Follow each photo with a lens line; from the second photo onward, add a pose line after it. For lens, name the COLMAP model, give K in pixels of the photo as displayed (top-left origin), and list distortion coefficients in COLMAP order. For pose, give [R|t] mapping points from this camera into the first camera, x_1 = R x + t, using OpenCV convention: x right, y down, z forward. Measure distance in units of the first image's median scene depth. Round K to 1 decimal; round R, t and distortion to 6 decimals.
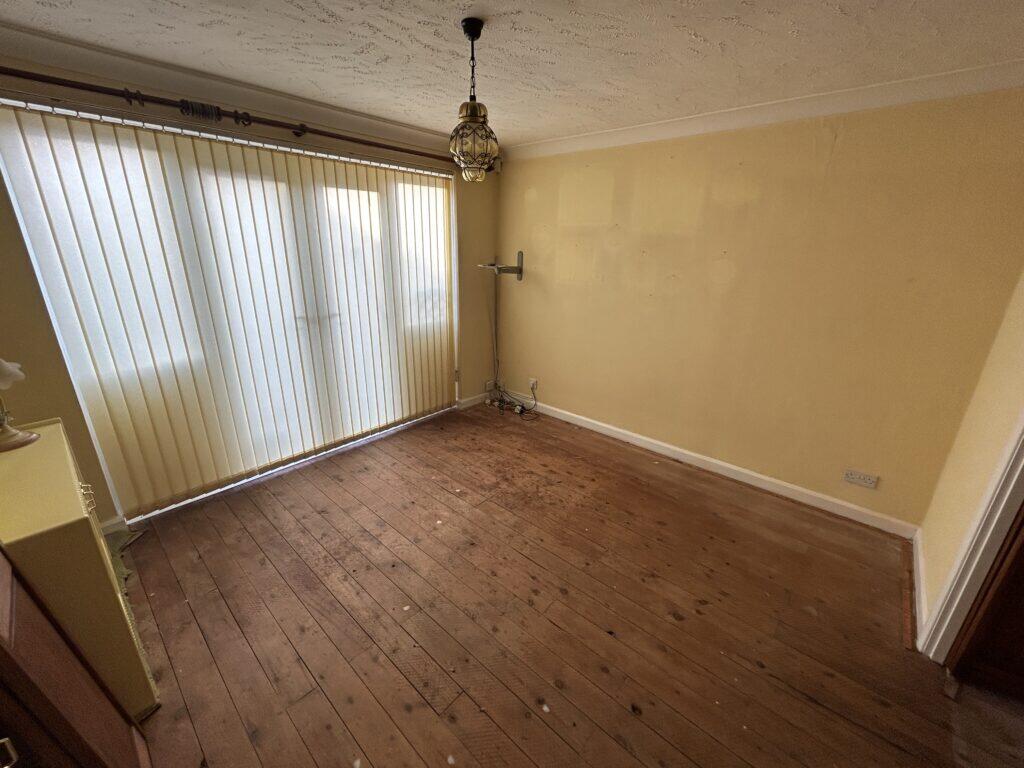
lens RADIAL K [[413.3, 0, 510.7], [0, 413.3, 378.1], [0, 0, 1]] dist [-0.000027, 0.000405]
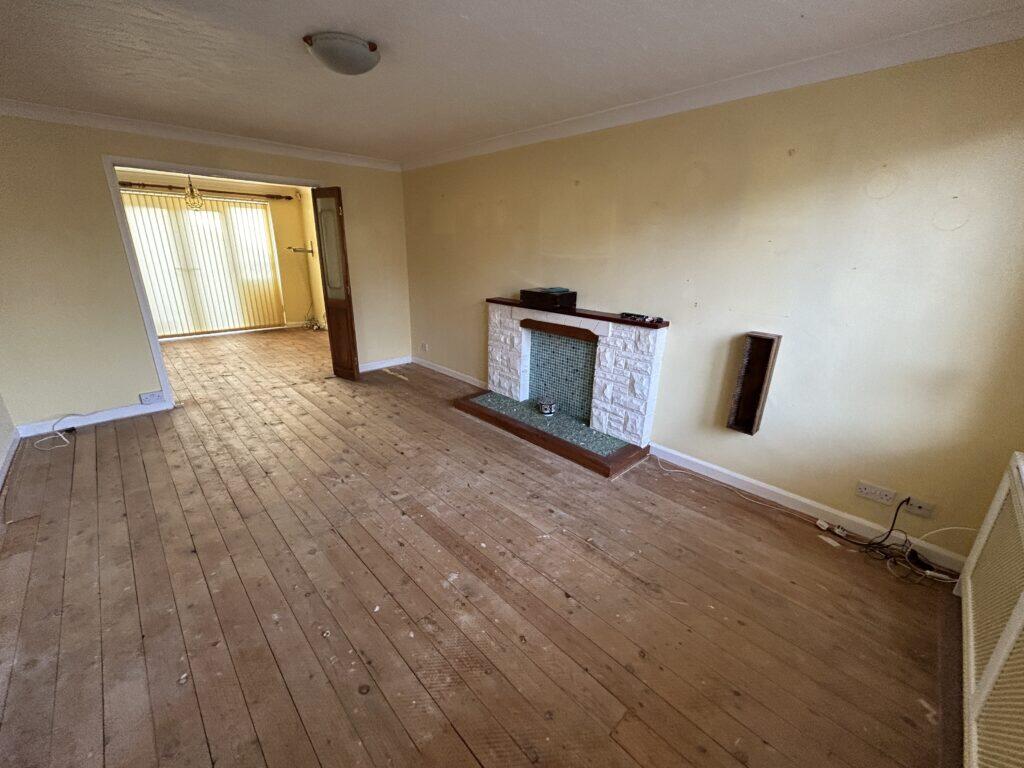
lens RADIAL K [[413.3, 0, 514.3], [0, 413.3, 387.1], [0, 0, 1]] dist [-0.000027, 0.000405]
pose [[0.995891, 0.031393, -0.084939, 1.408060], [-0.031927, 0.999478, -0.004936, 0.423465], [0.084740, 0.007627, 0.996374, -1.008002]]
